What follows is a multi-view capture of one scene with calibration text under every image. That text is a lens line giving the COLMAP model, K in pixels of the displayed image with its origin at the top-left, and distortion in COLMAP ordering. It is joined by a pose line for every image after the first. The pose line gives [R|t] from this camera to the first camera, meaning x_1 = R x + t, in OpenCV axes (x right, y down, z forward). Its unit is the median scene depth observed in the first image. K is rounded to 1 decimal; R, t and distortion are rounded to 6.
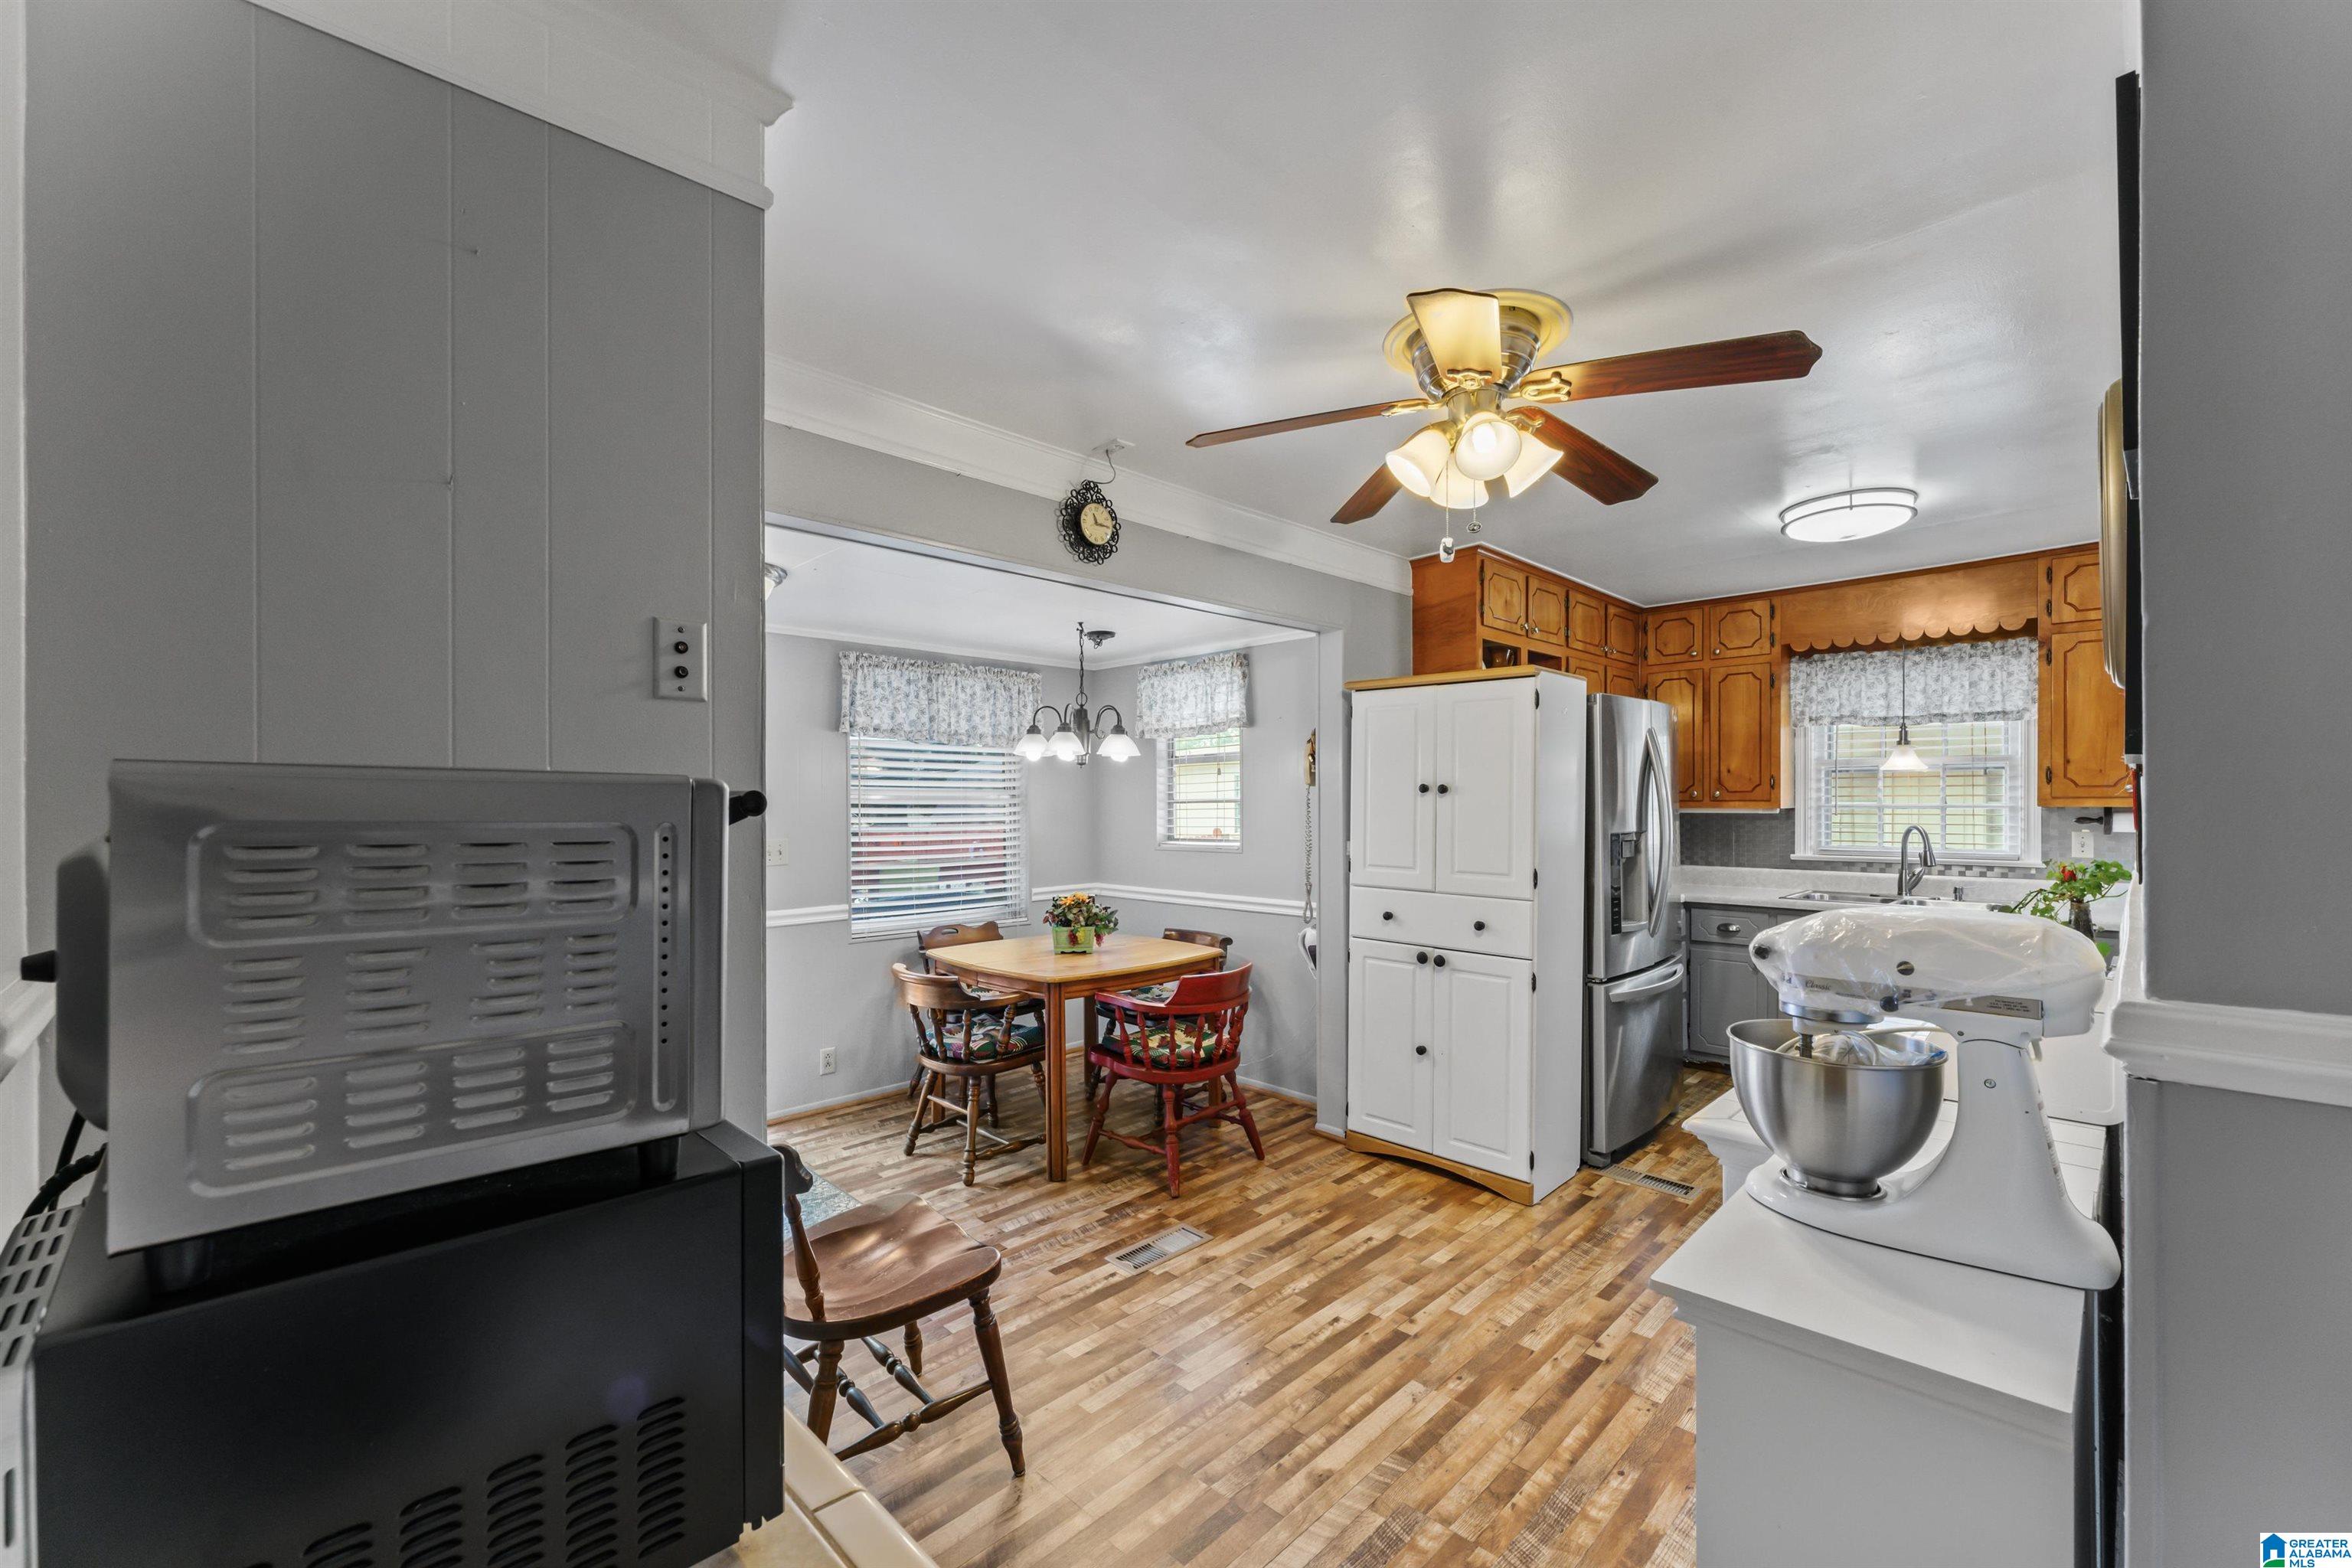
lens RADIAL K [[942.1, 0, 1173.2], [0, 942.1, 798.4], [0, 0, 1]] dist [-0.010025, 0.000675]
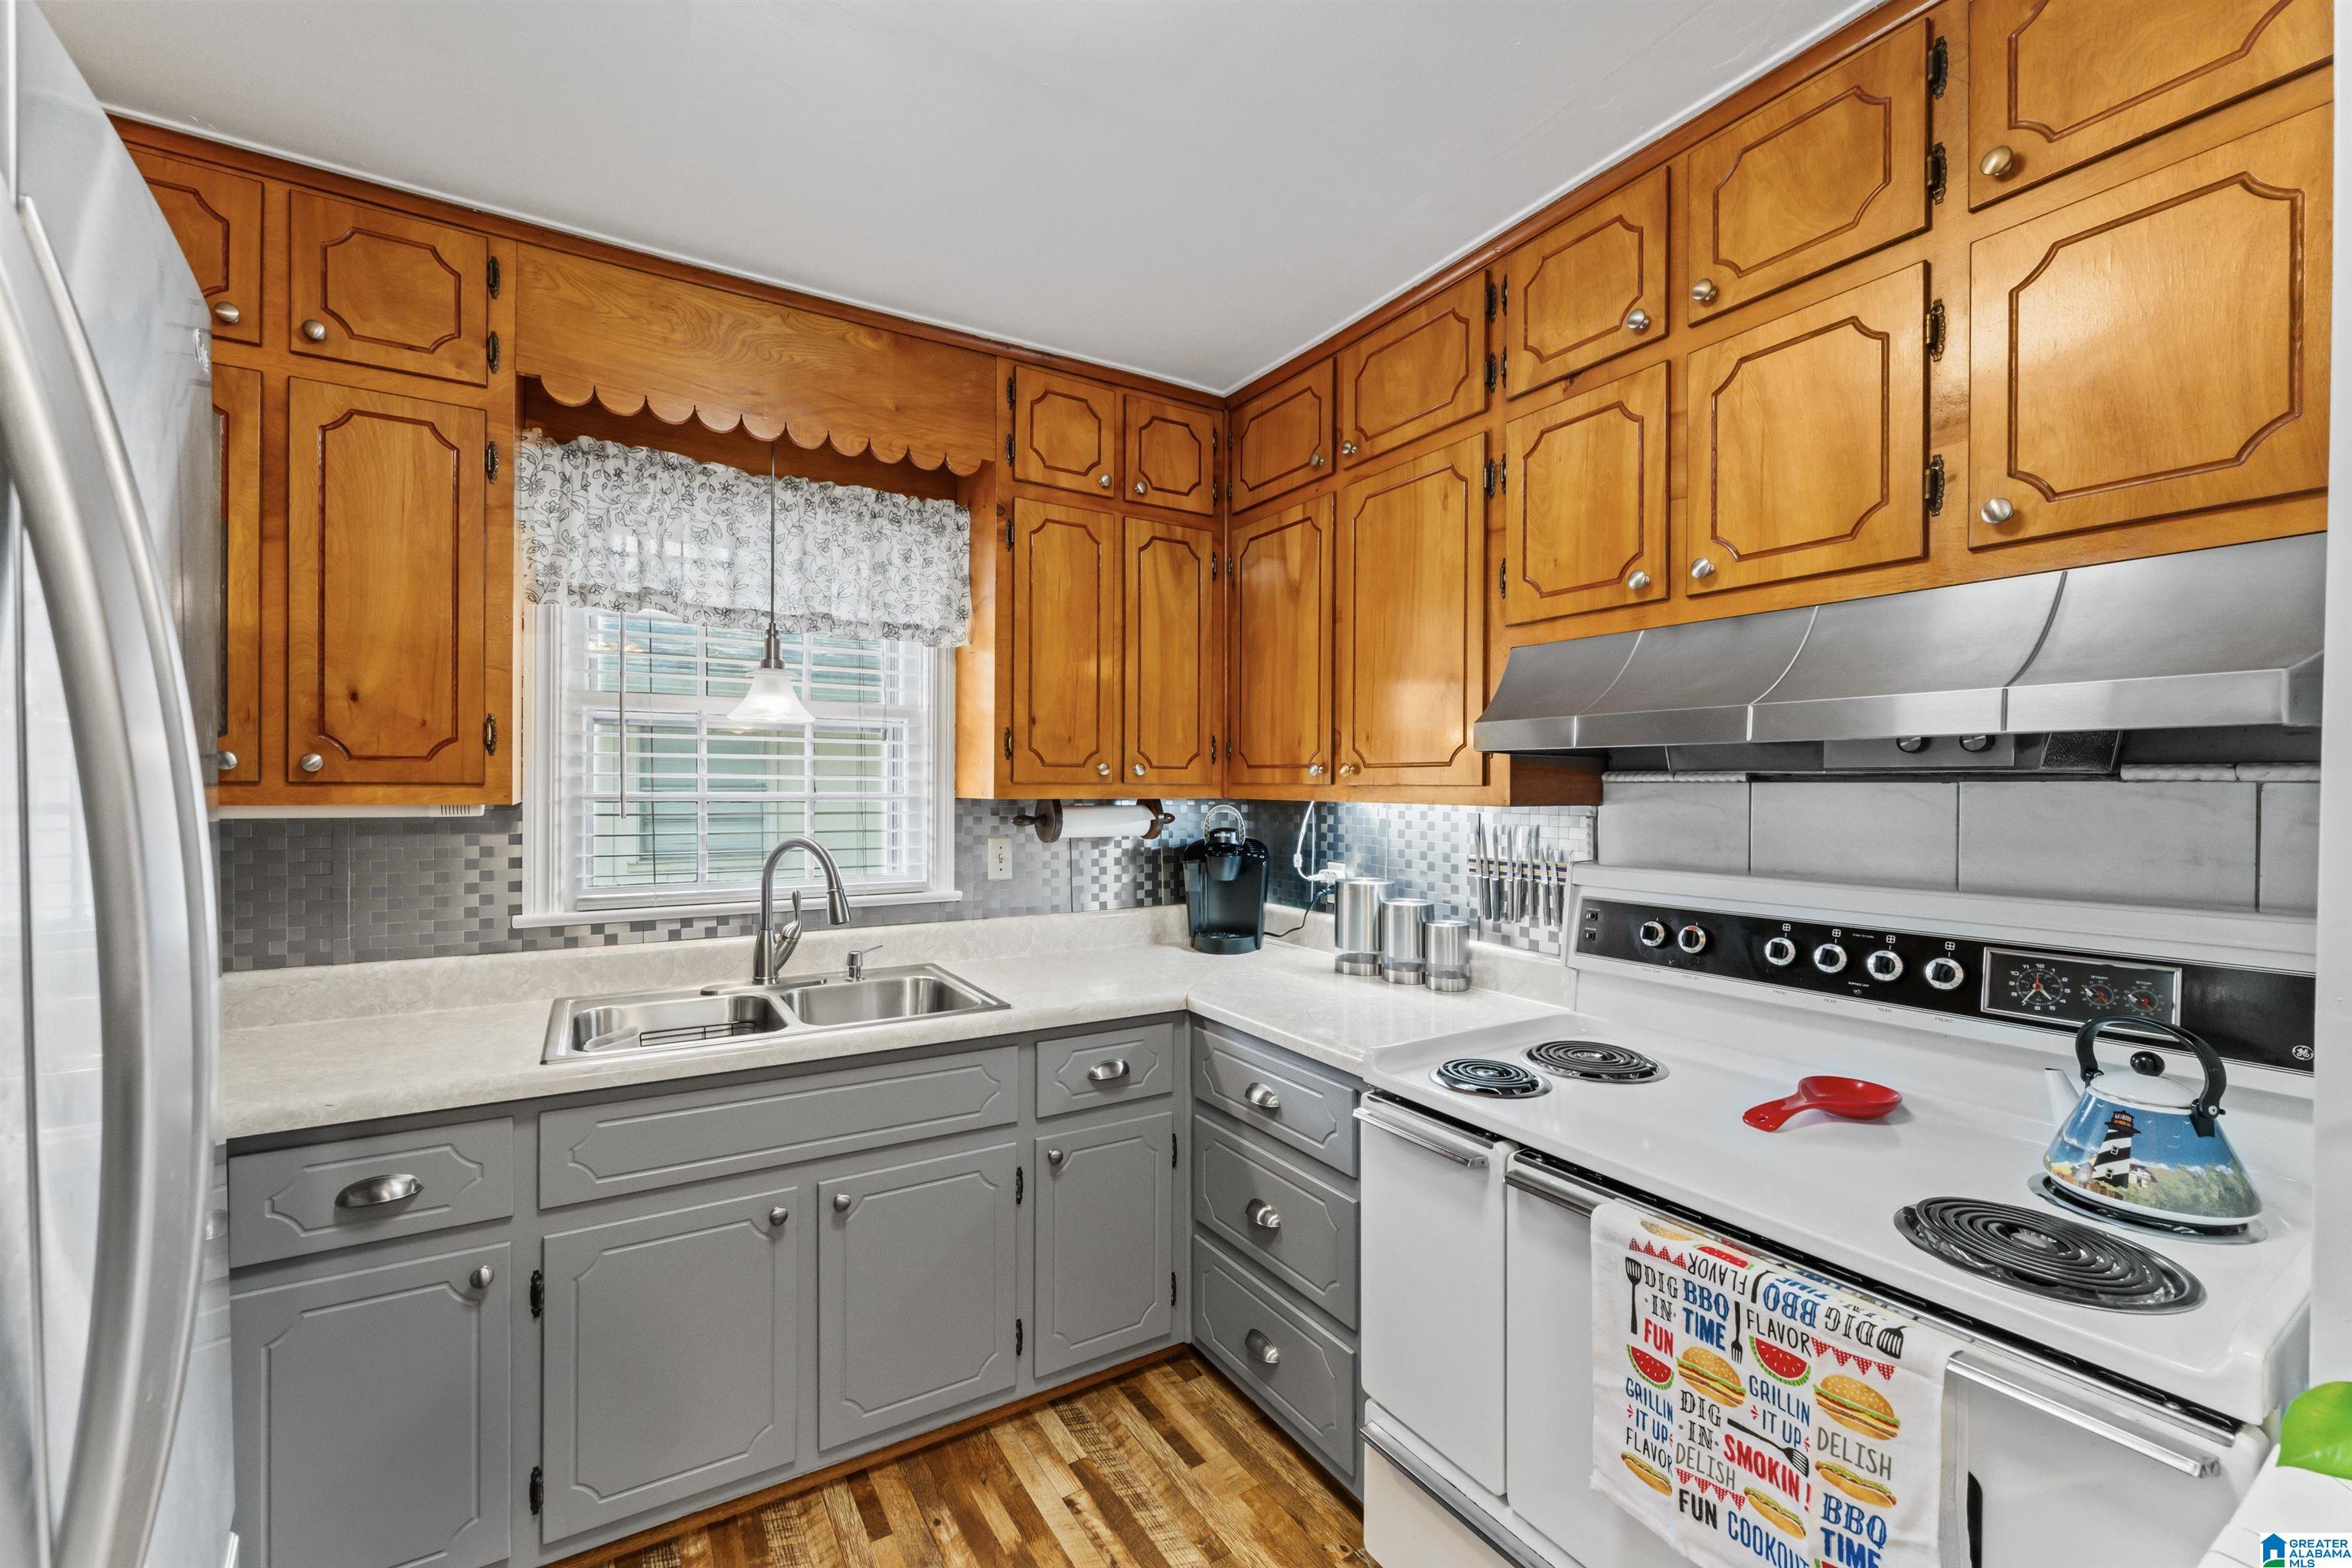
lens RADIAL K [[942.1, 0, 1170.9], [0, 942.1, 794.2], [0, 0, 1]] dist [-0.010025, 0.000675]
pose [[0.223998, -0.000123, 0.974590, 0.339667], [-0.008501, 0.999962, 0.002080, 0.003533], [-0.974553, -0.008751, 0.223988, 0.657323]]
